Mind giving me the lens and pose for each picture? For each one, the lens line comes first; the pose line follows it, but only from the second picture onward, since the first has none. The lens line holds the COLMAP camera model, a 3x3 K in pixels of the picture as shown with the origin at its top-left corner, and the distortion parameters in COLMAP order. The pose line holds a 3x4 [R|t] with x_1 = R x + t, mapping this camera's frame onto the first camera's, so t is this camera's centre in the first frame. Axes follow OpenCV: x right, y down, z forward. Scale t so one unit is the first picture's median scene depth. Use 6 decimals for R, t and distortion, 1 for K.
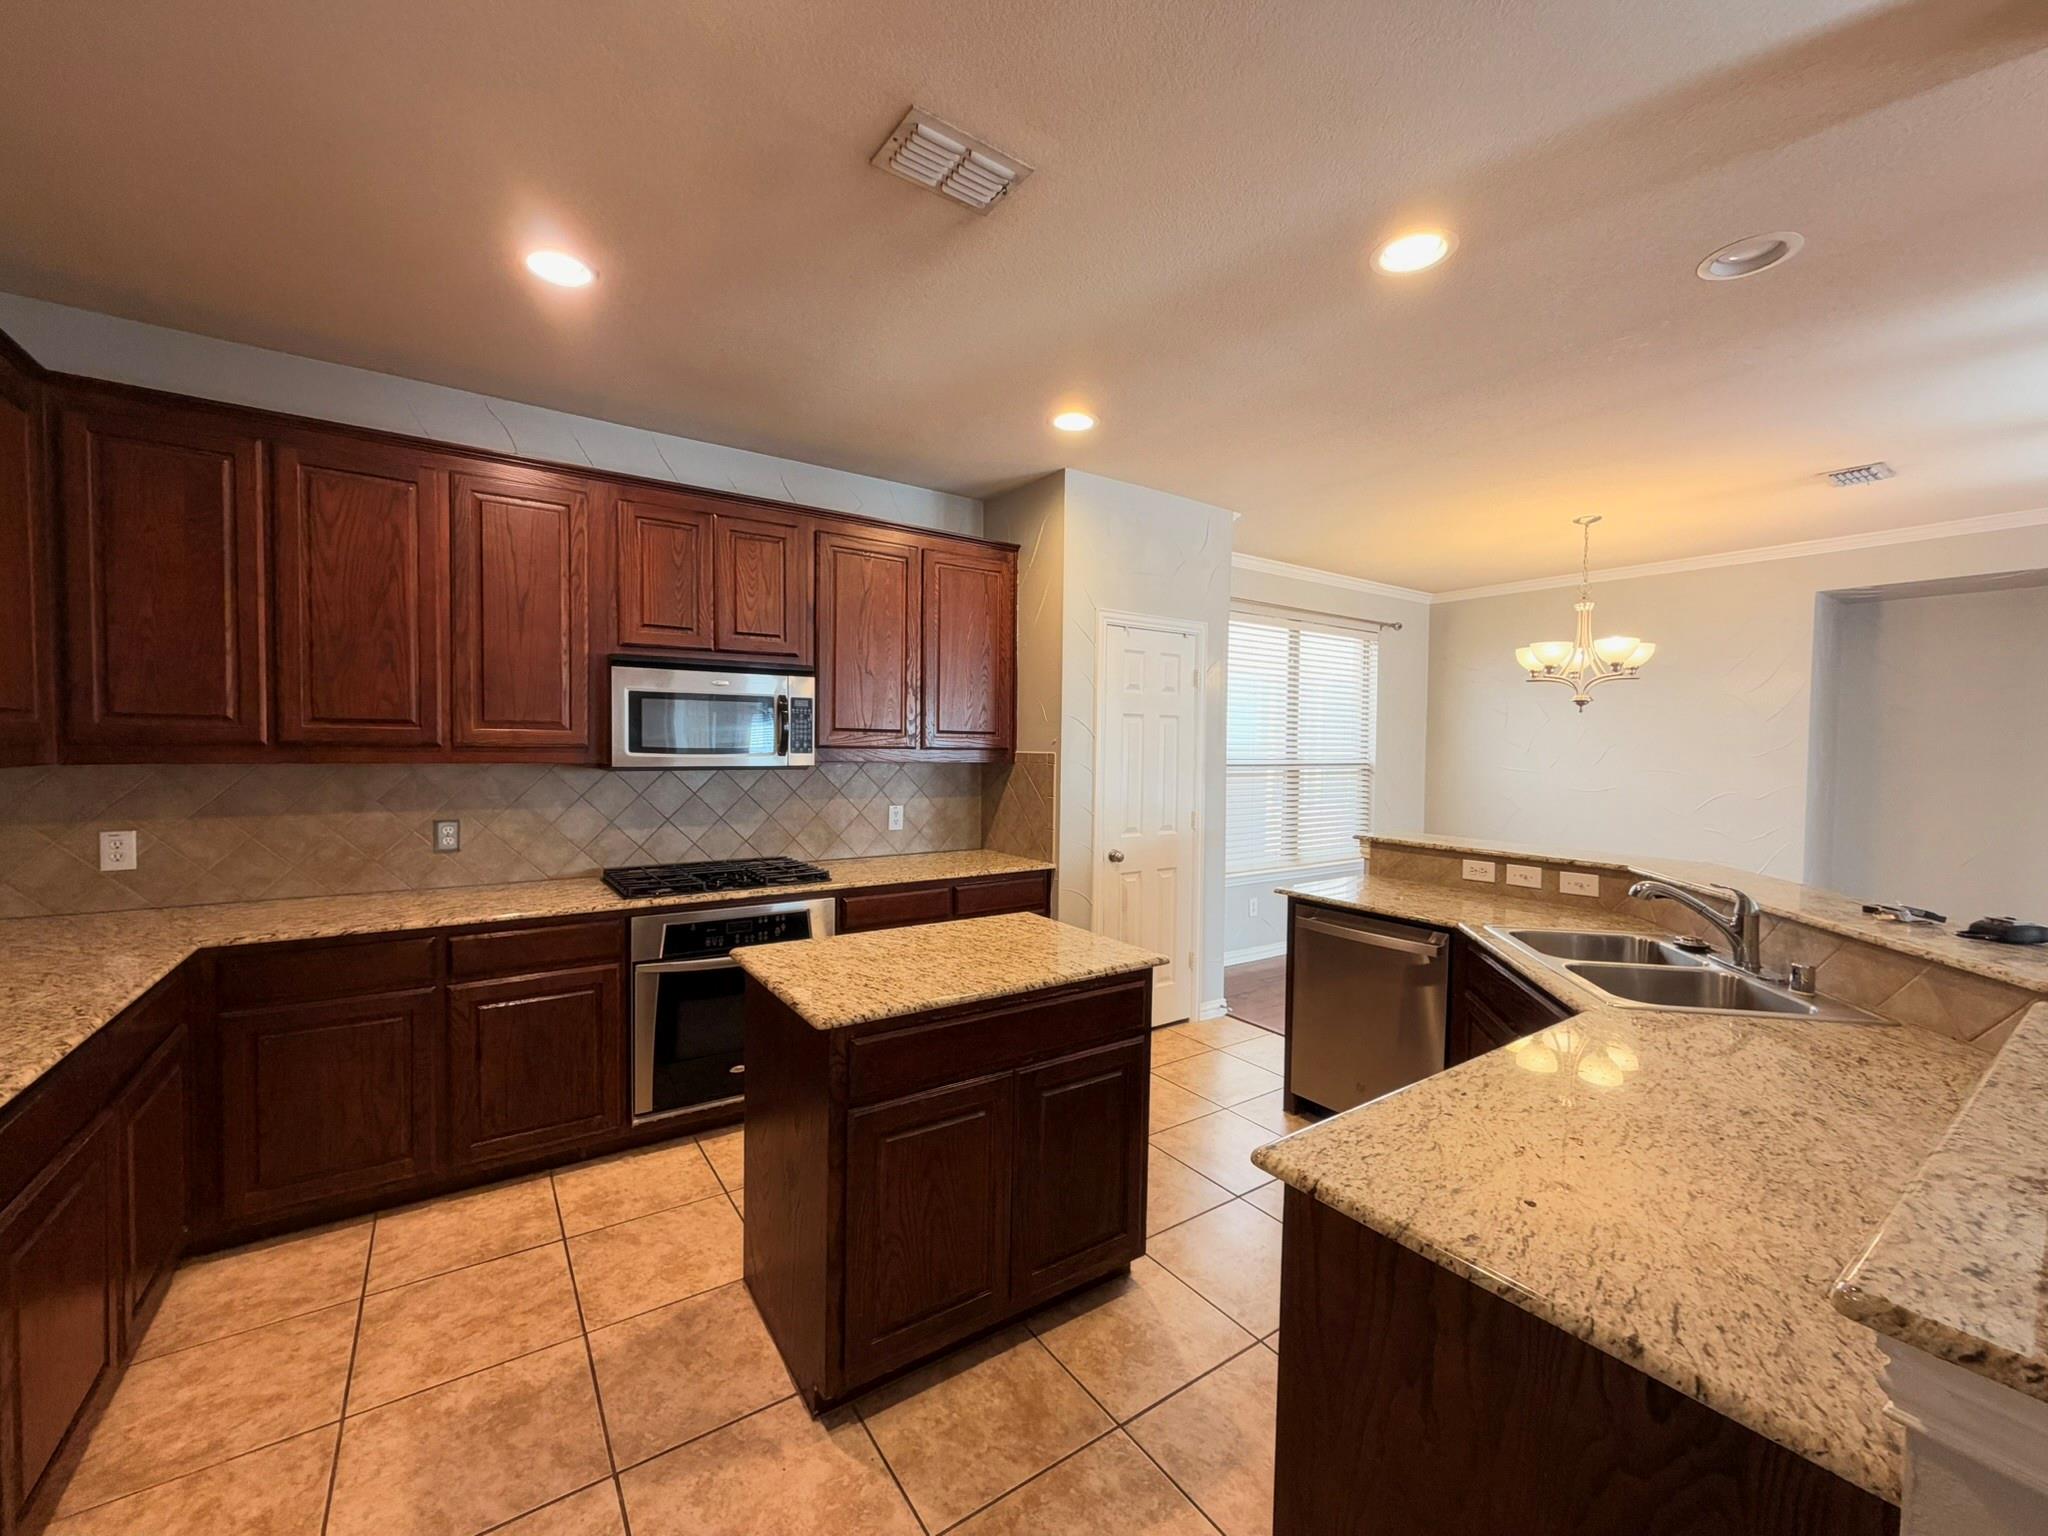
lens RADIAL K [[817.2, 0, 1019.0], [0, 817.2, 771.1], [0, 0, 1]] dist [0.000394, 0.000246]
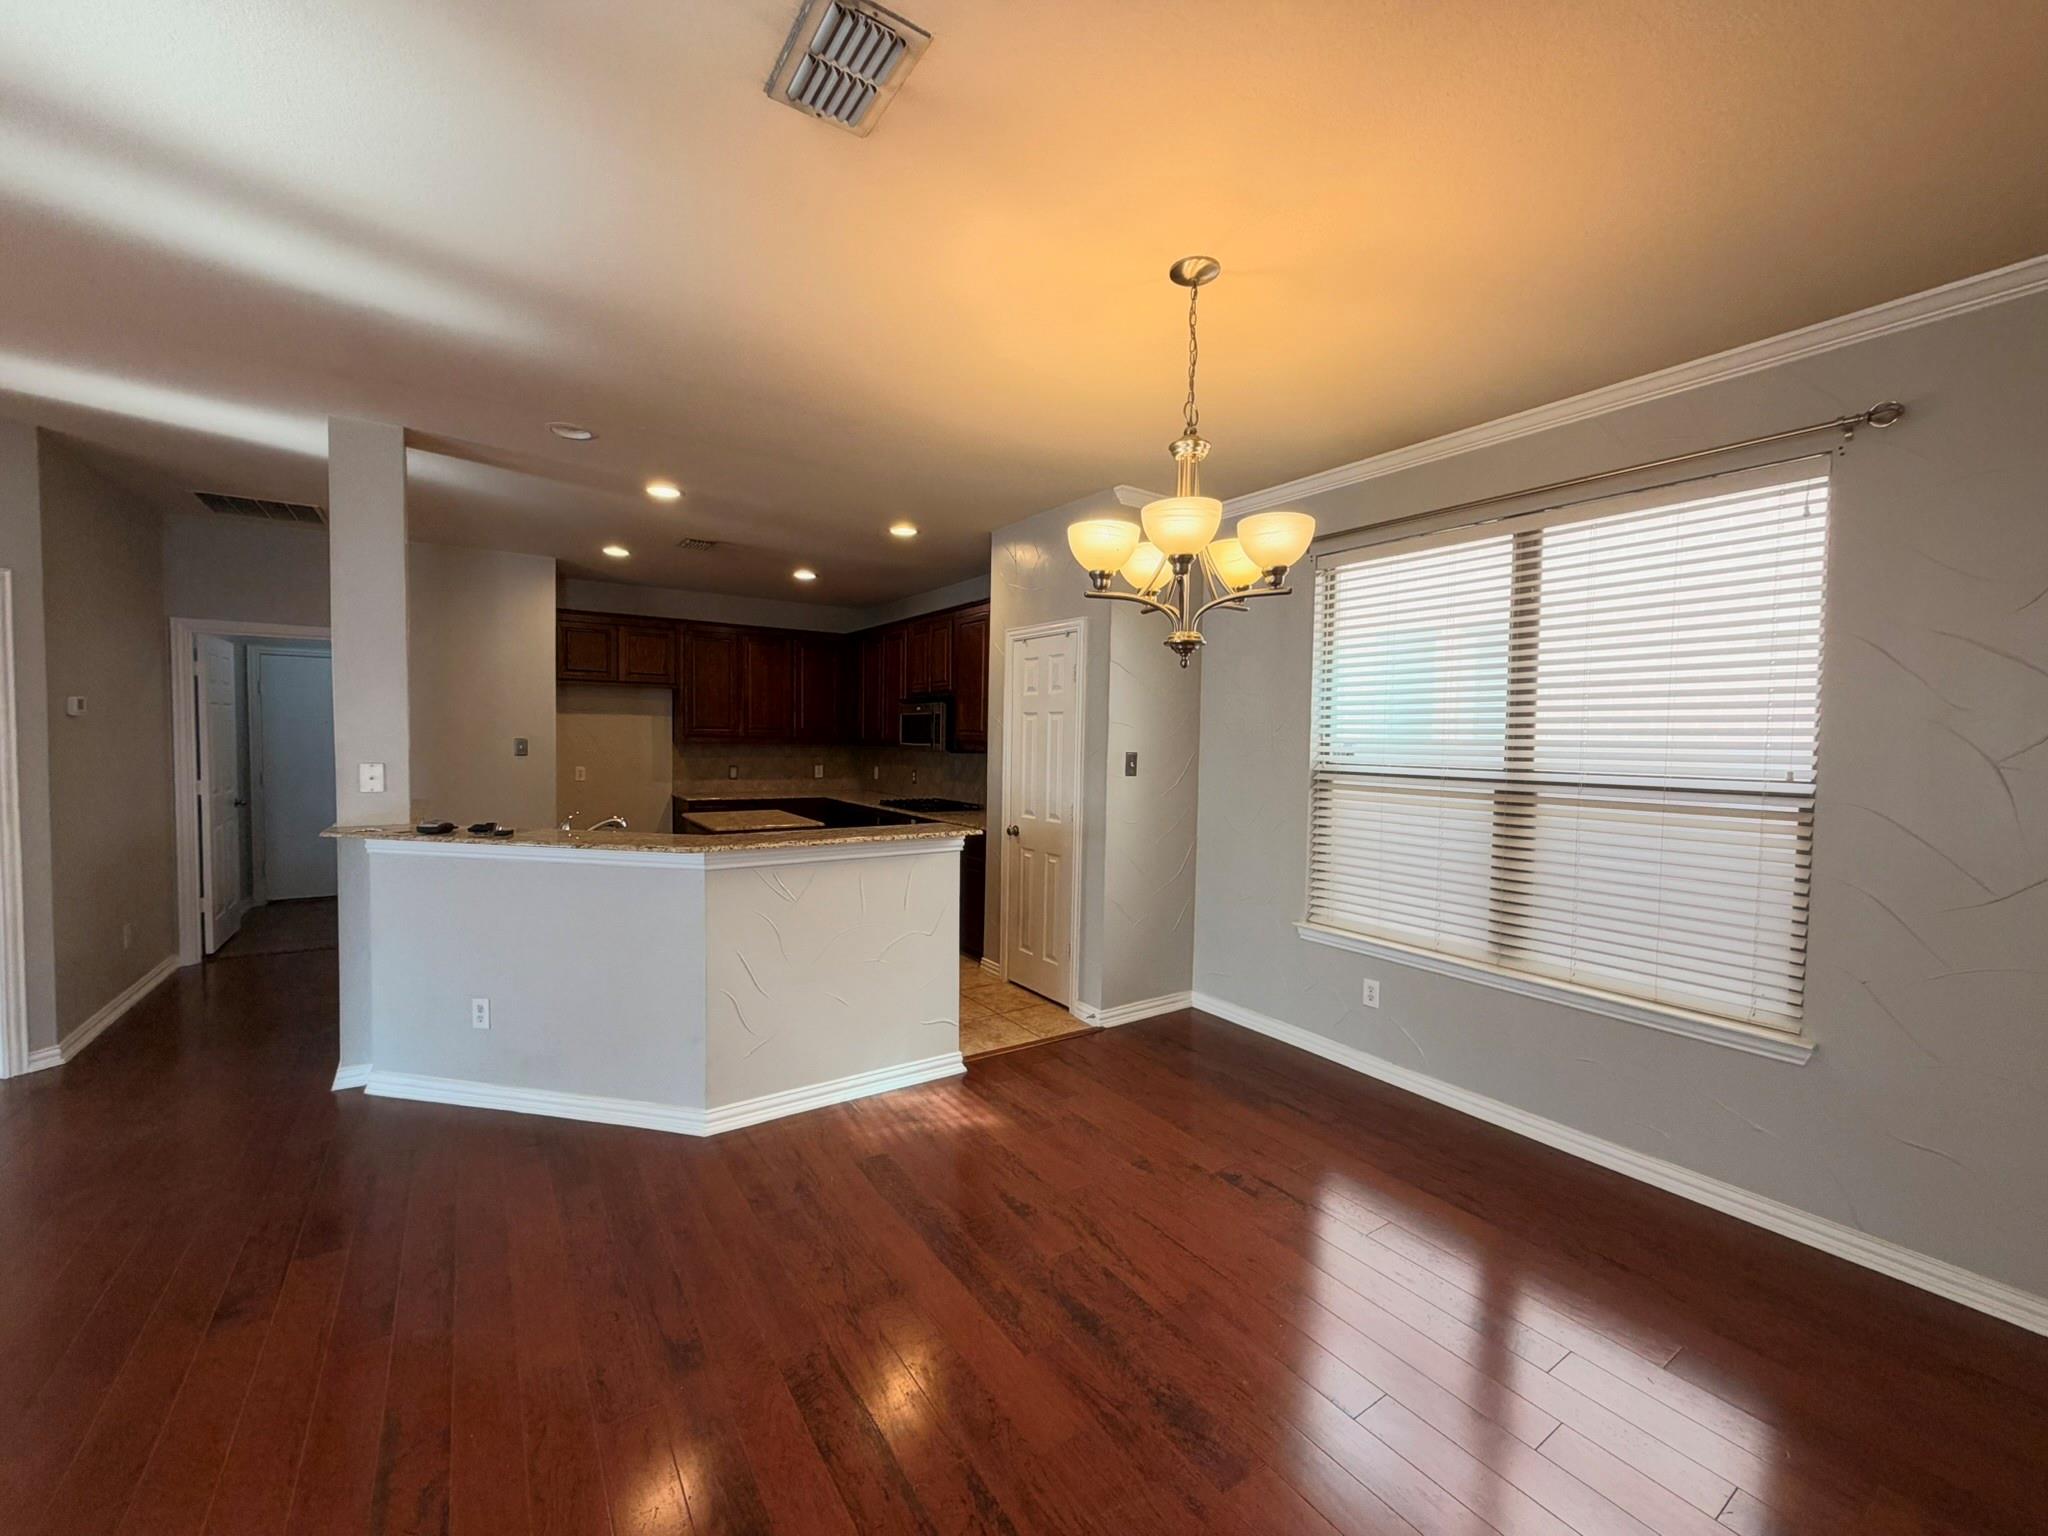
lens RADIAL K [[817.2, 0, 1019.0], [0, 817.2, 771.1], [0, 0, 1]] dist [0.000394, 0.000246]
pose [[-0.013257, 0.026817, -0.999552, 1.248743], [-0.055450, 0.998082, 0.027513, -0.016439], [0.998373, 0.055790, -0.011745, 0.956930]]
